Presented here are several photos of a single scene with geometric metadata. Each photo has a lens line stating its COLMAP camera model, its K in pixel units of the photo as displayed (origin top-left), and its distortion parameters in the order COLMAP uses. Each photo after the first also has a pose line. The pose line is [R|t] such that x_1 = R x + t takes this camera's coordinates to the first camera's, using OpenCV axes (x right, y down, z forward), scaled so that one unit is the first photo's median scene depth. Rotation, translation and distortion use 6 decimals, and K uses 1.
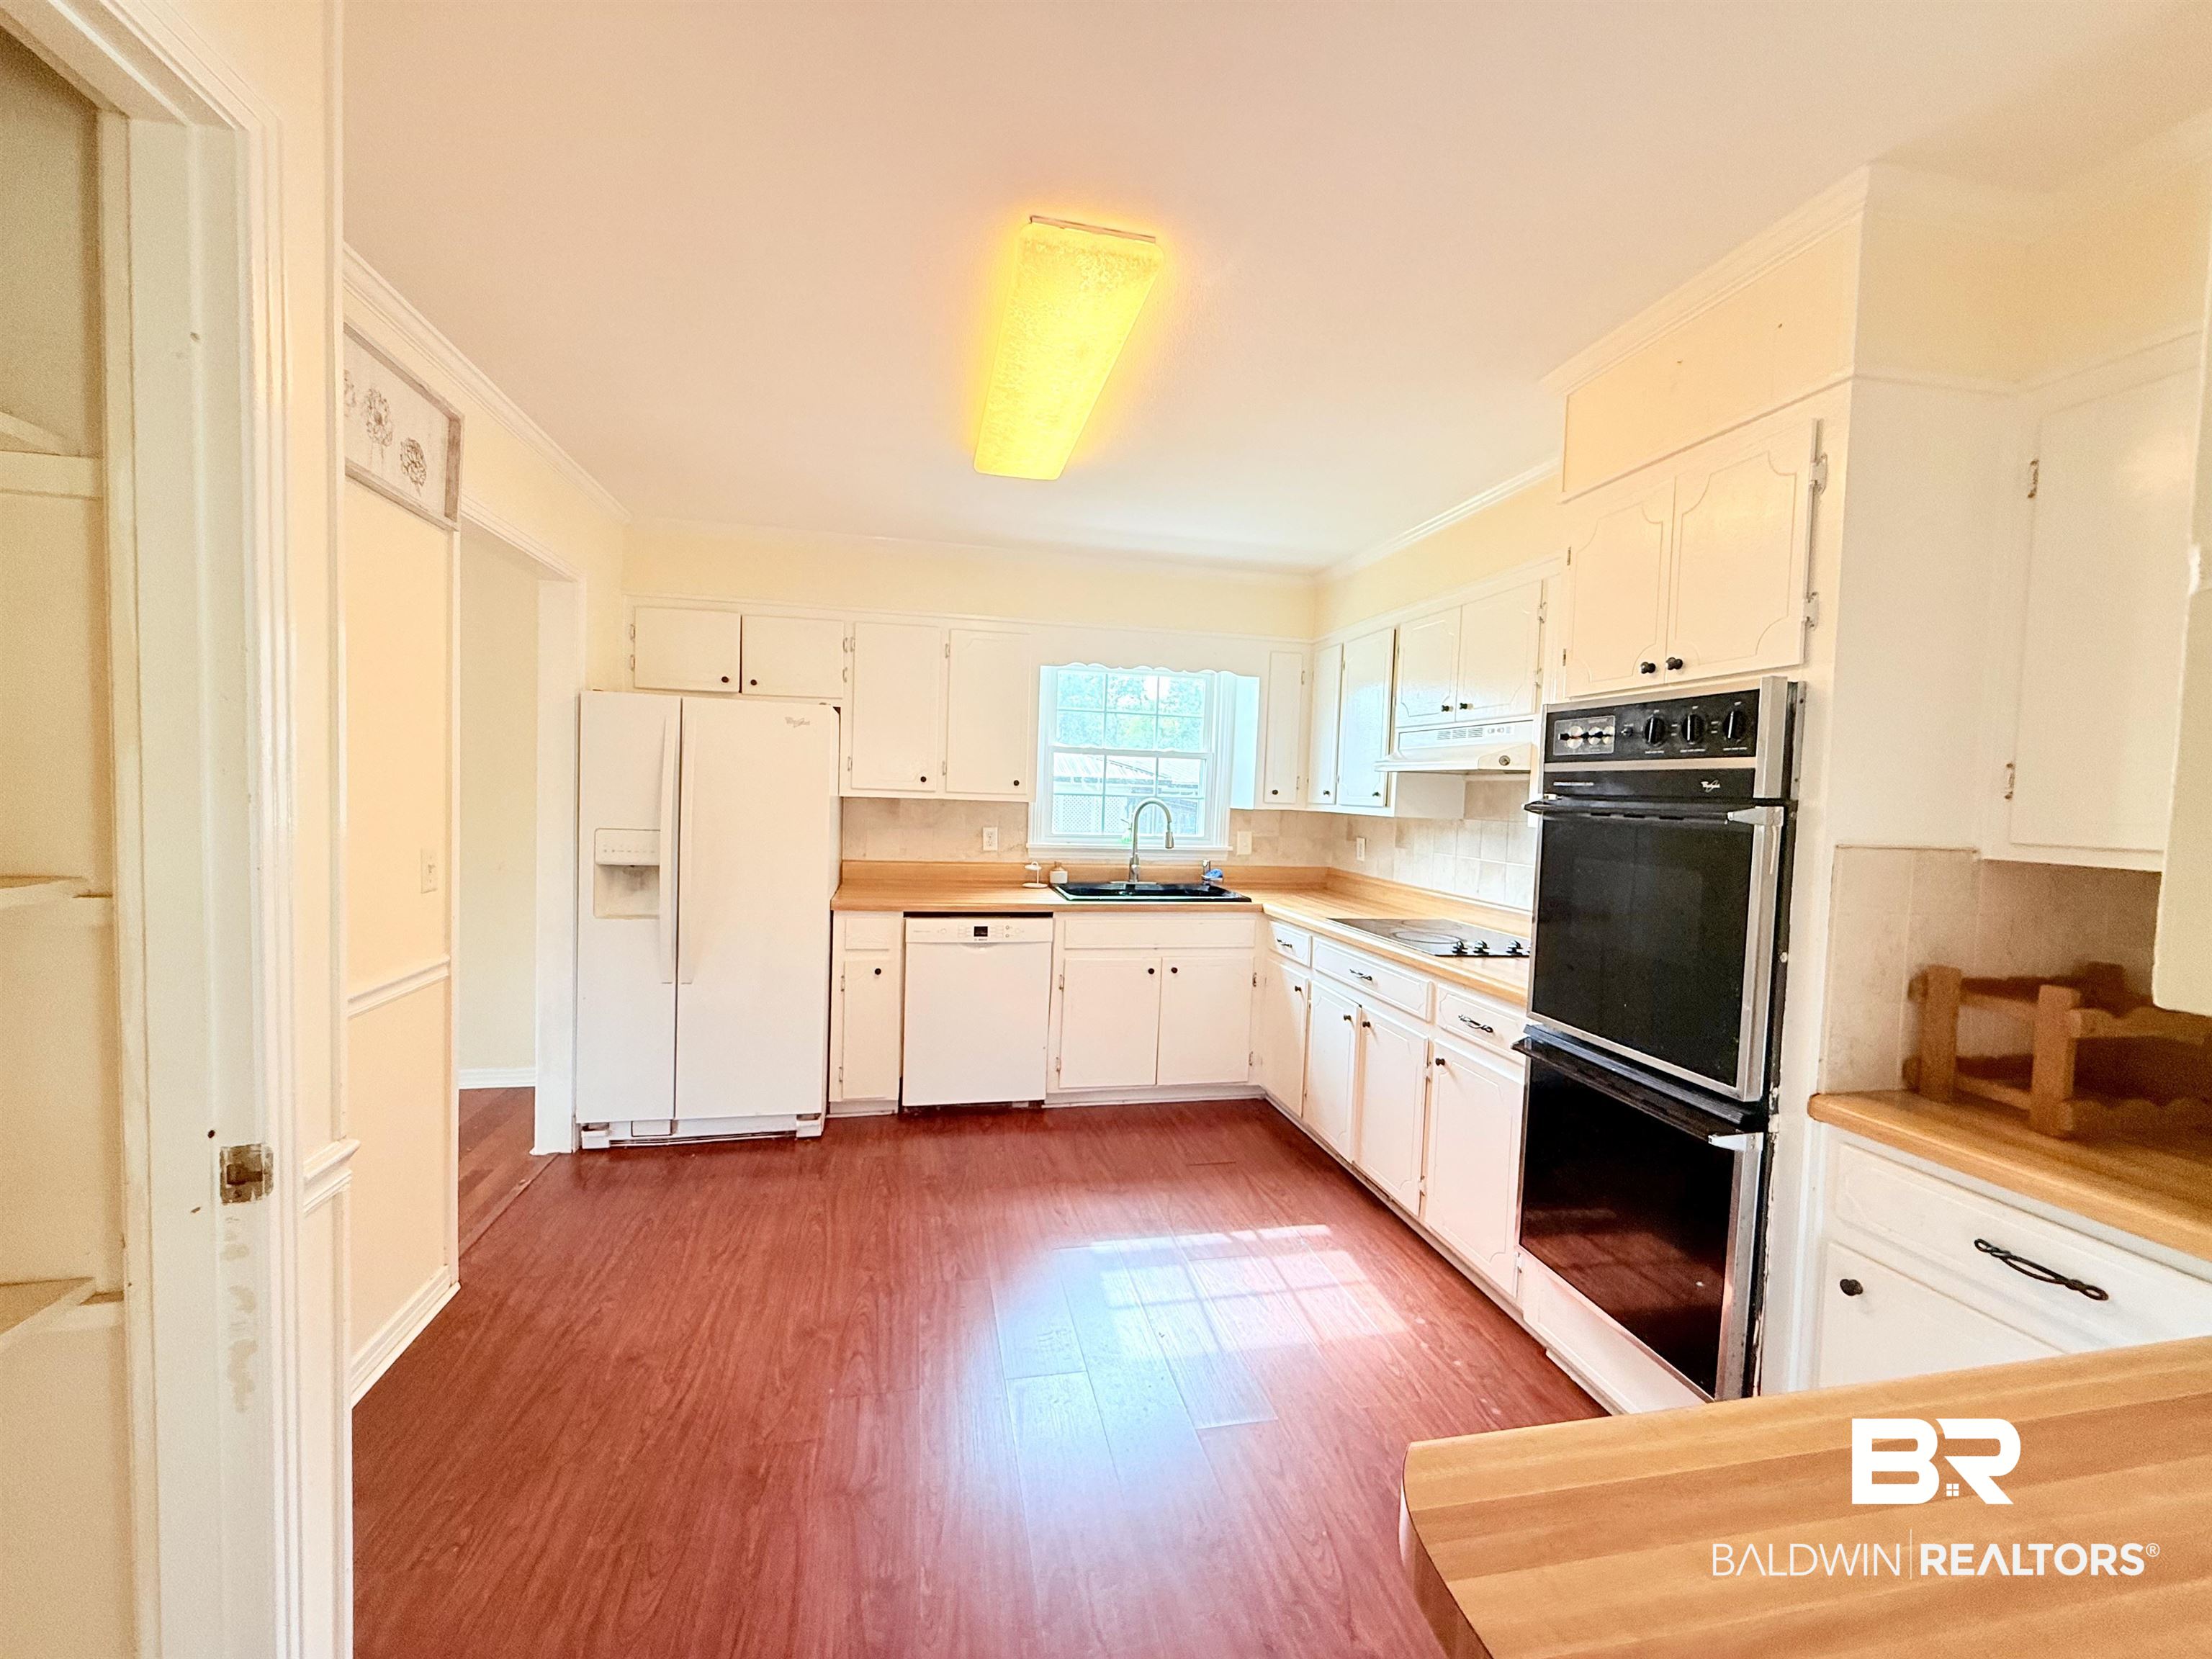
lens RADIAL K [[883.2, 0, 1096.3], [0, 883.2, 829.7], [0, 0, 1]] dist [0.004173, -0.000316]
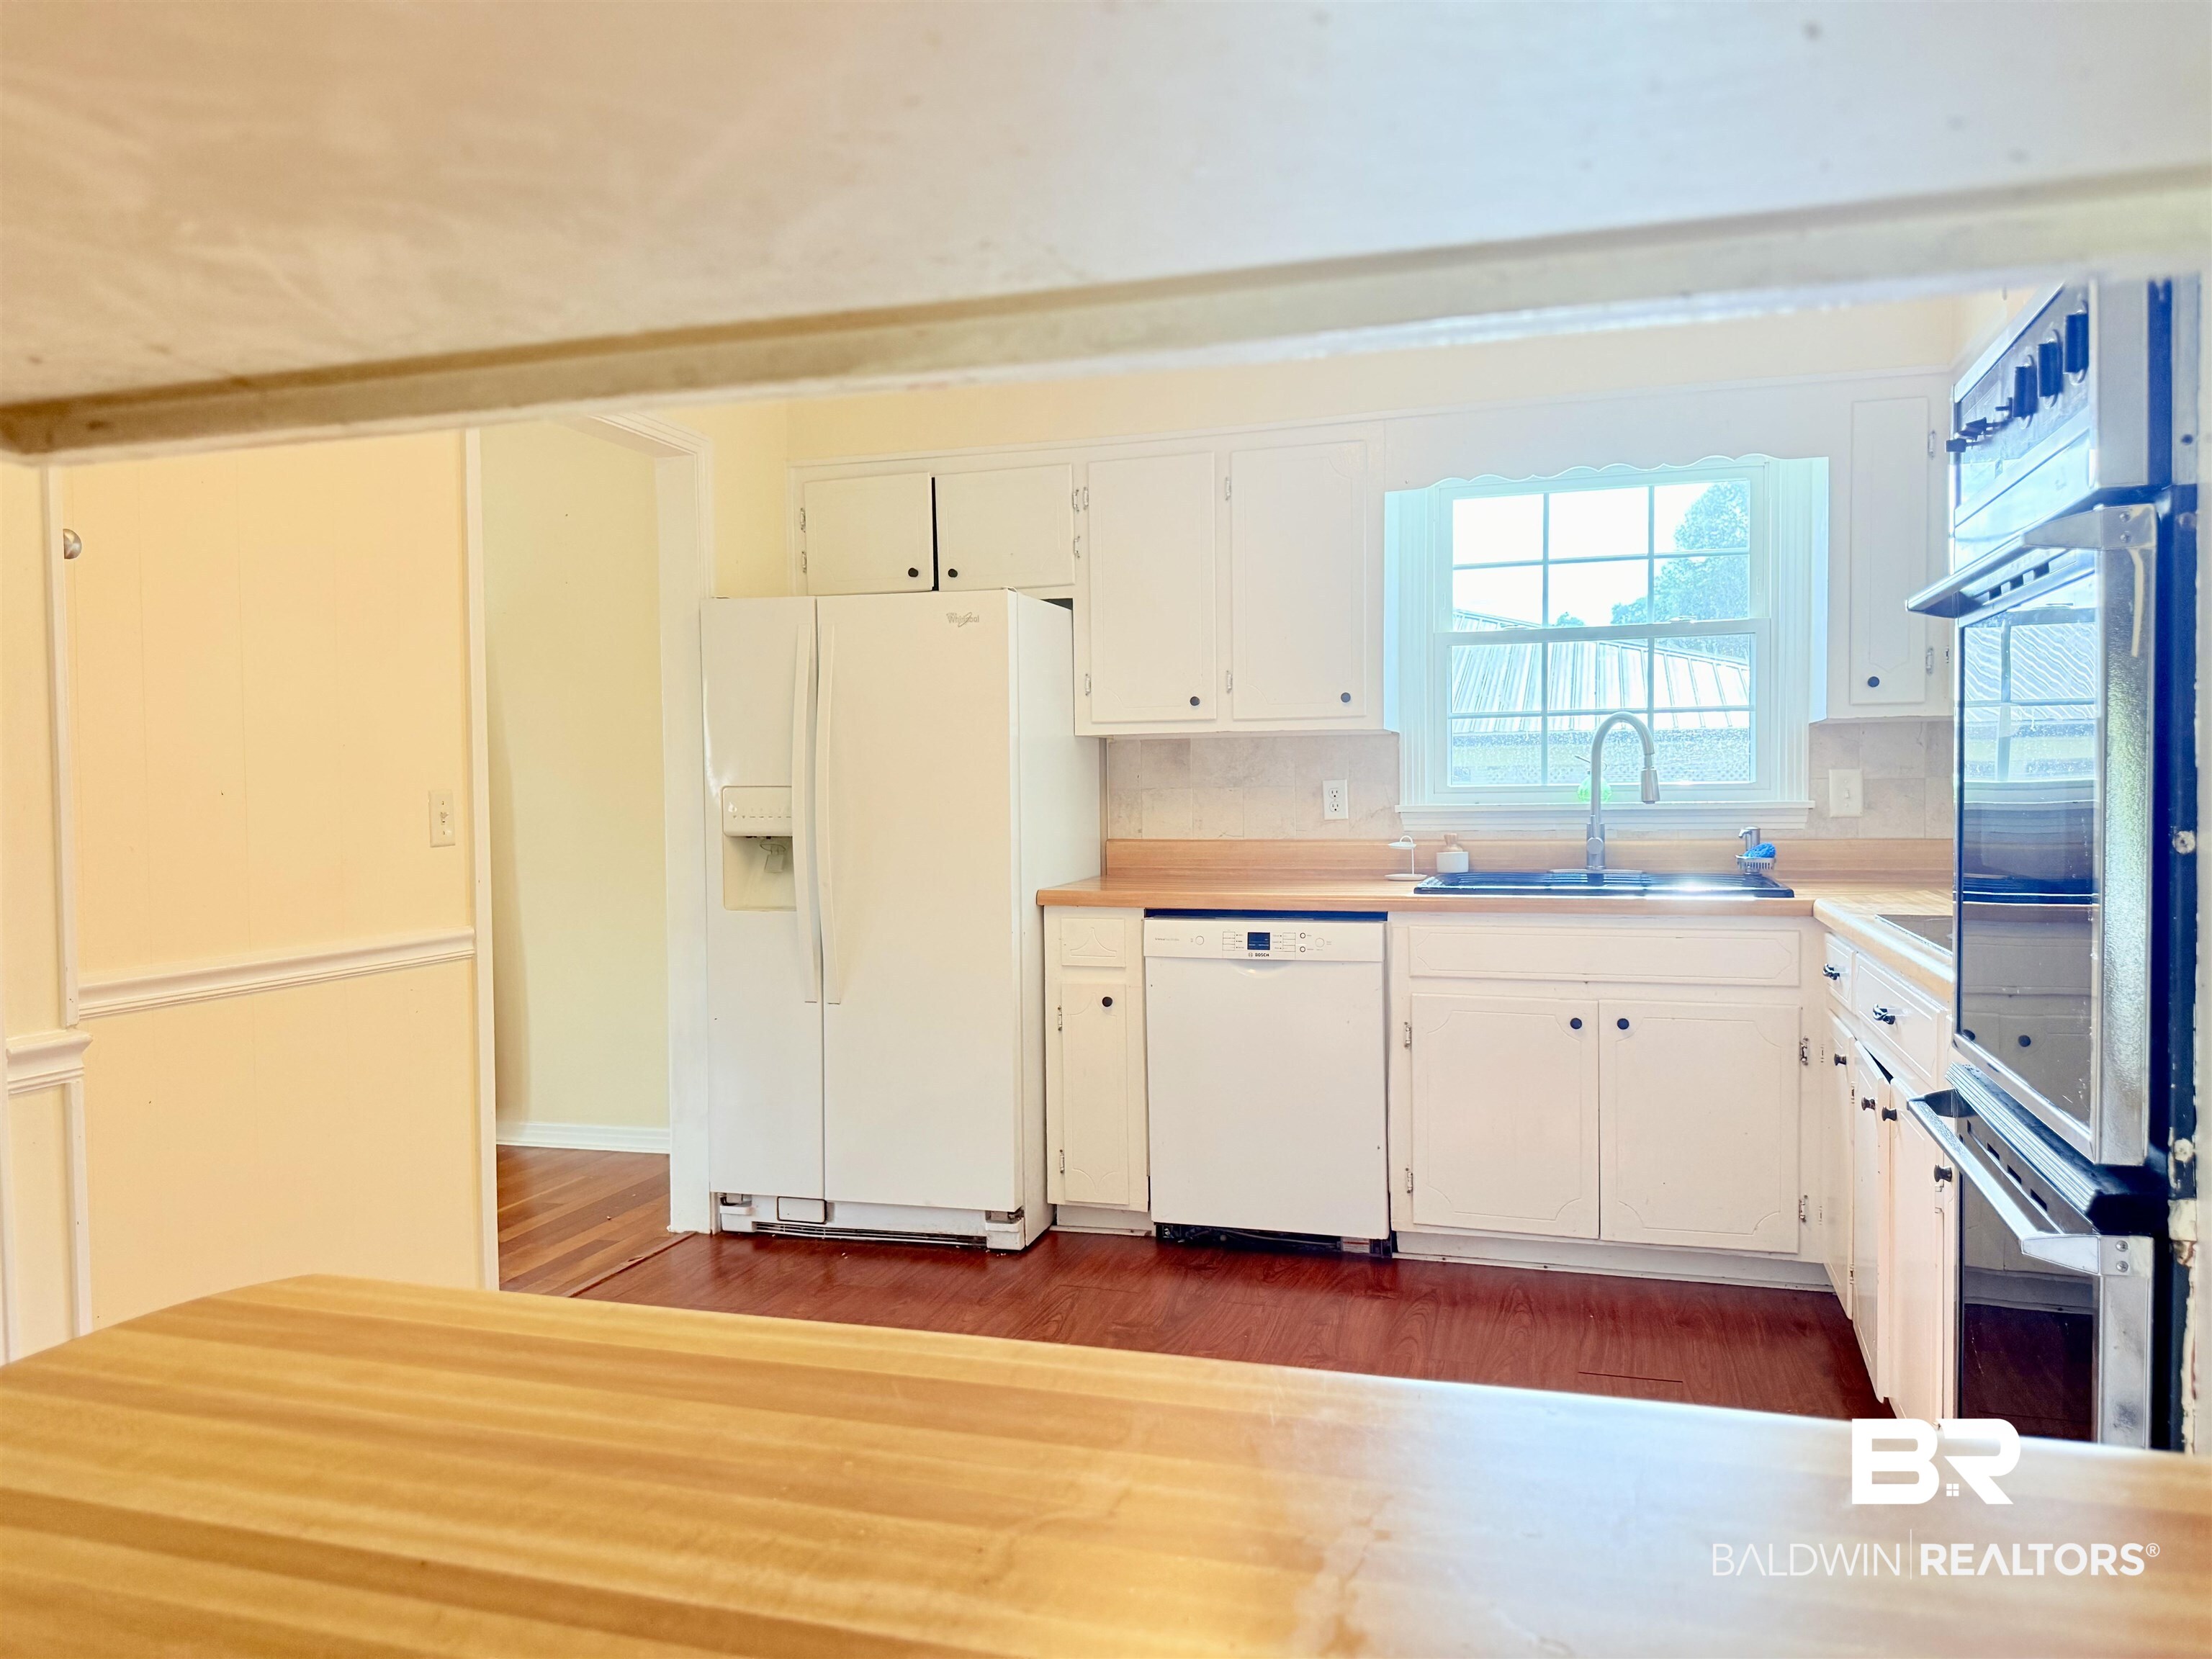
lens RADIAL K [[1556.5, 0, 1118.2], [0, 1556.5, 825.9], [0, 0, 1]] dist [0.087875, -0.005702]
pose [[0.877914, -0.029778, -0.477892, 0.315638], [0.019300, 0.999454, -0.026821, 0.067144], [0.478429, 0.014323, 0.878009, 0.015950]]
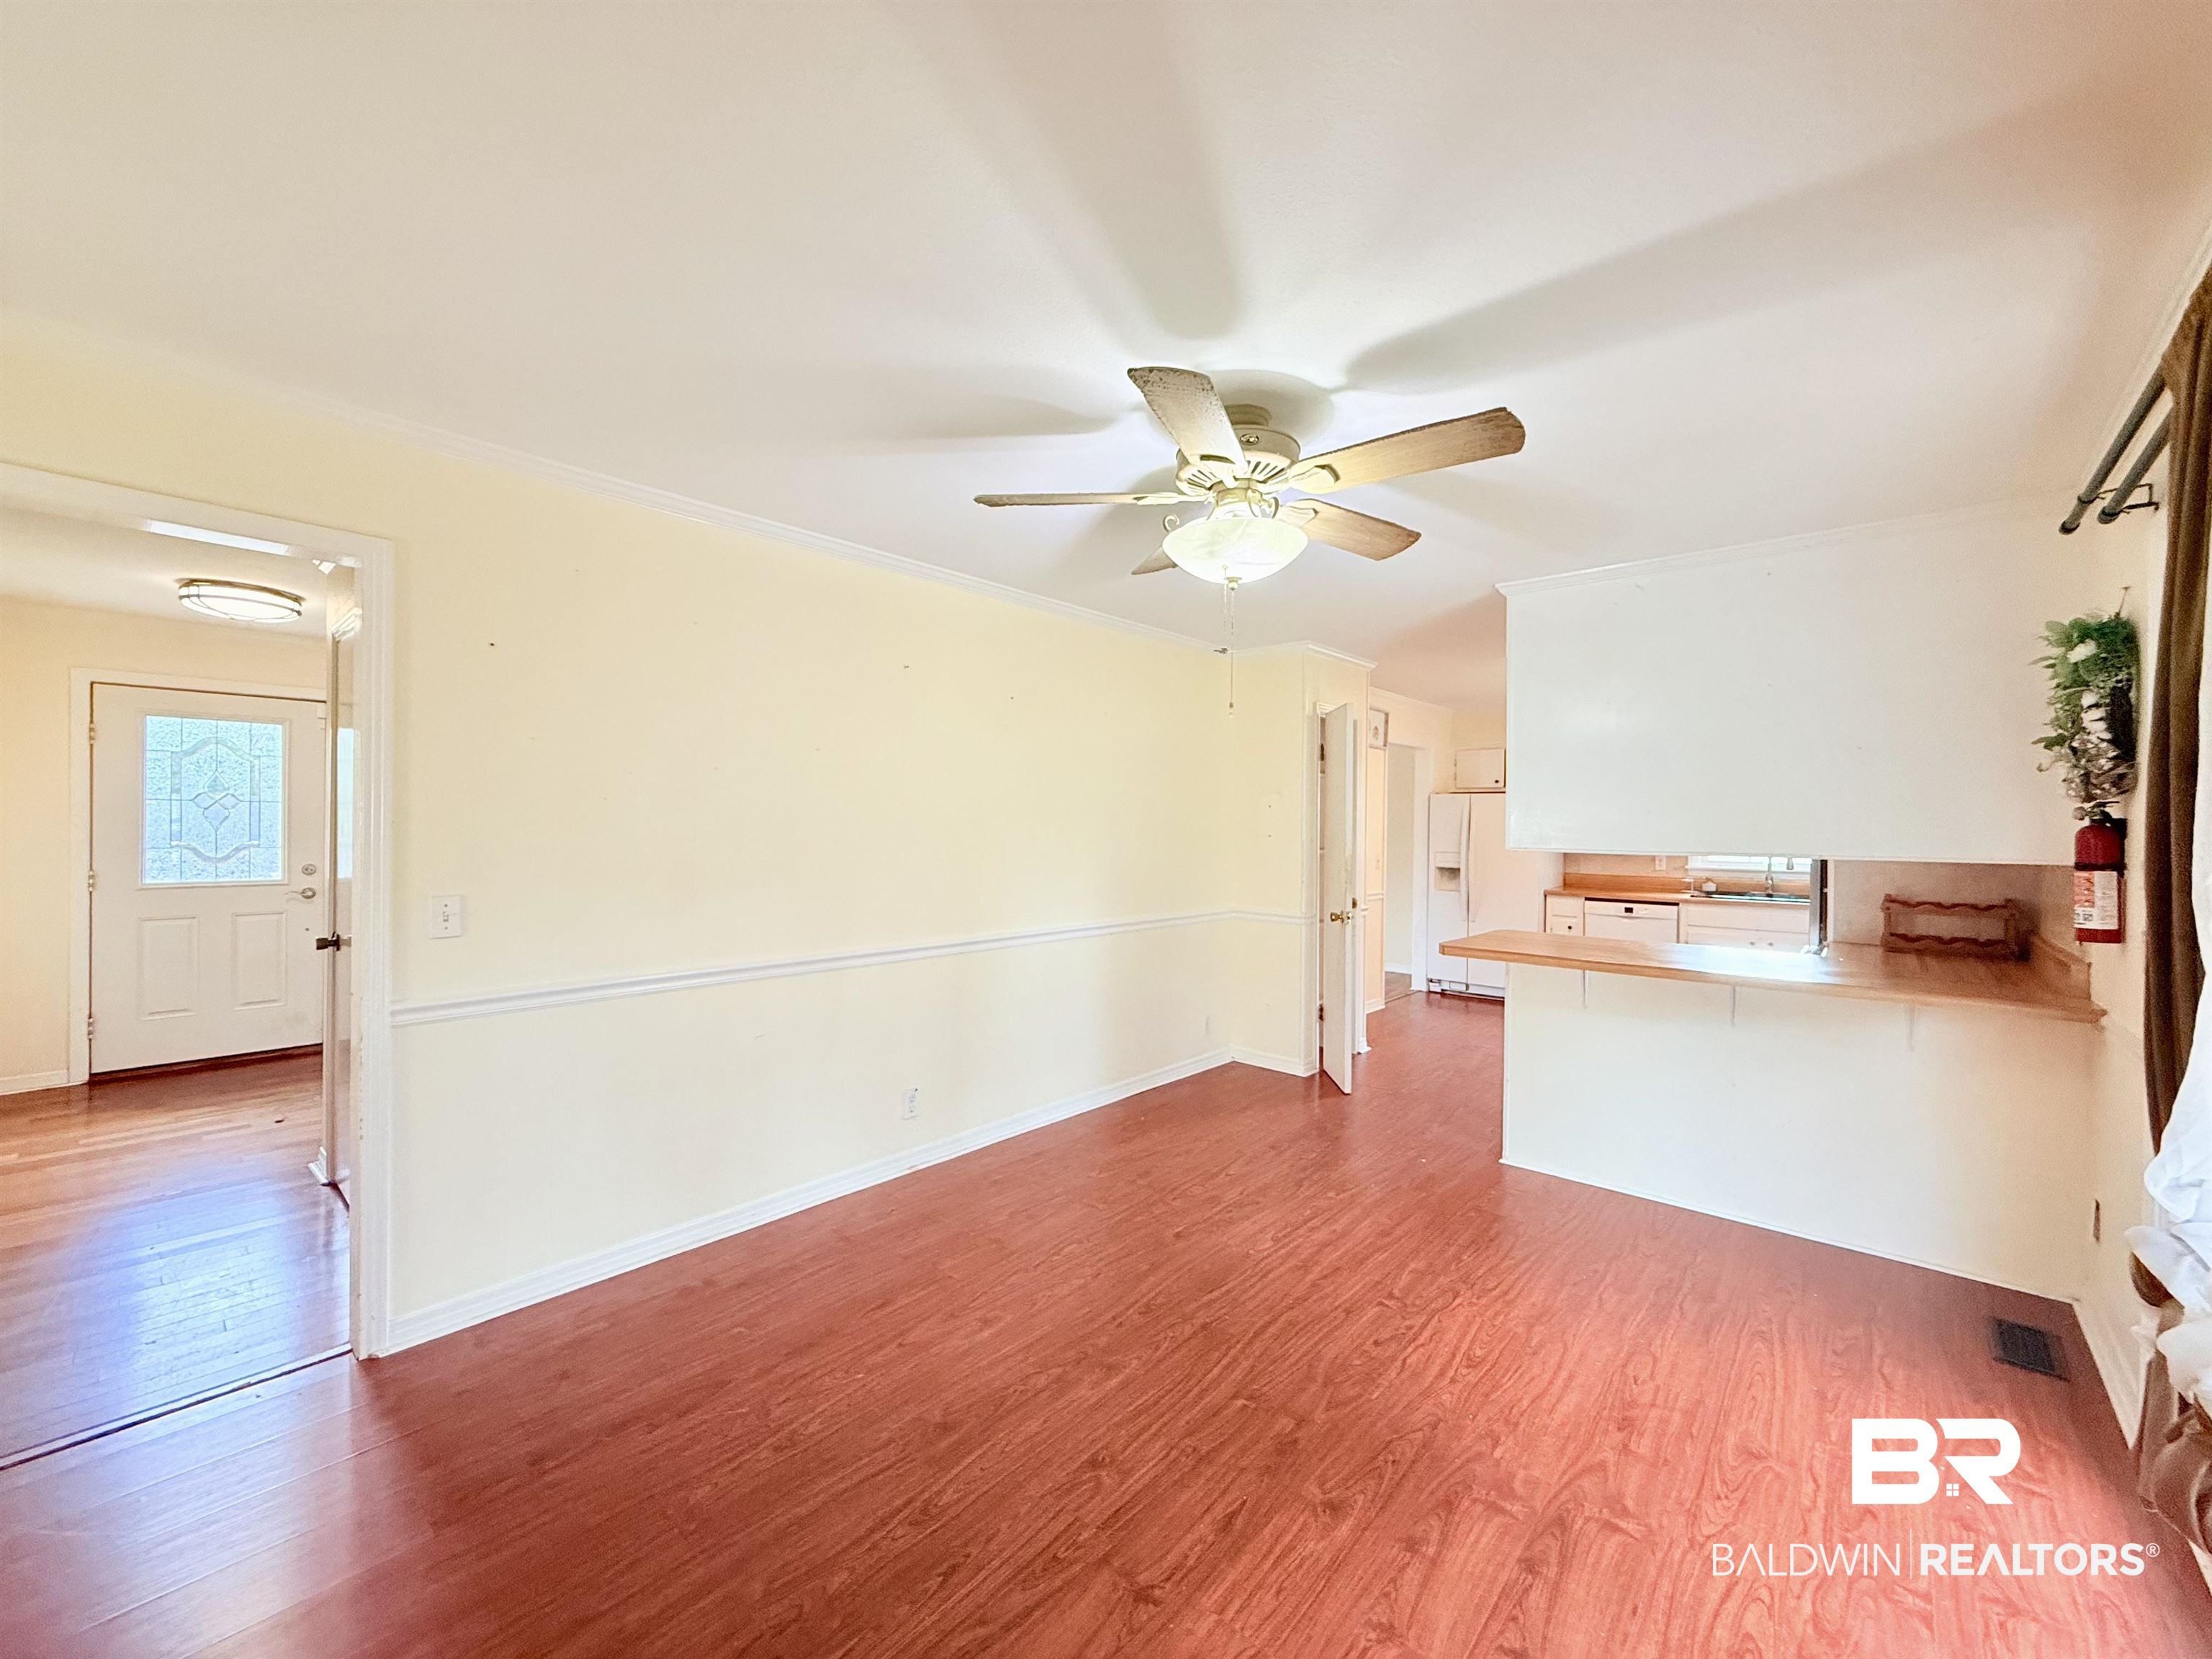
lens RADIAL K [[883.2, 0, 1090.1], [0, 883.2, 826.3], [0, 0, 1]] dist [0.004173, -0.000316]
pose [[0.594836, -0.022607, -0.803529, 0.726865], [-0.025871, 0.998548, -0.047246, 0.060744], [0.803430, 0.048892, 0.593388, -1.062608]]
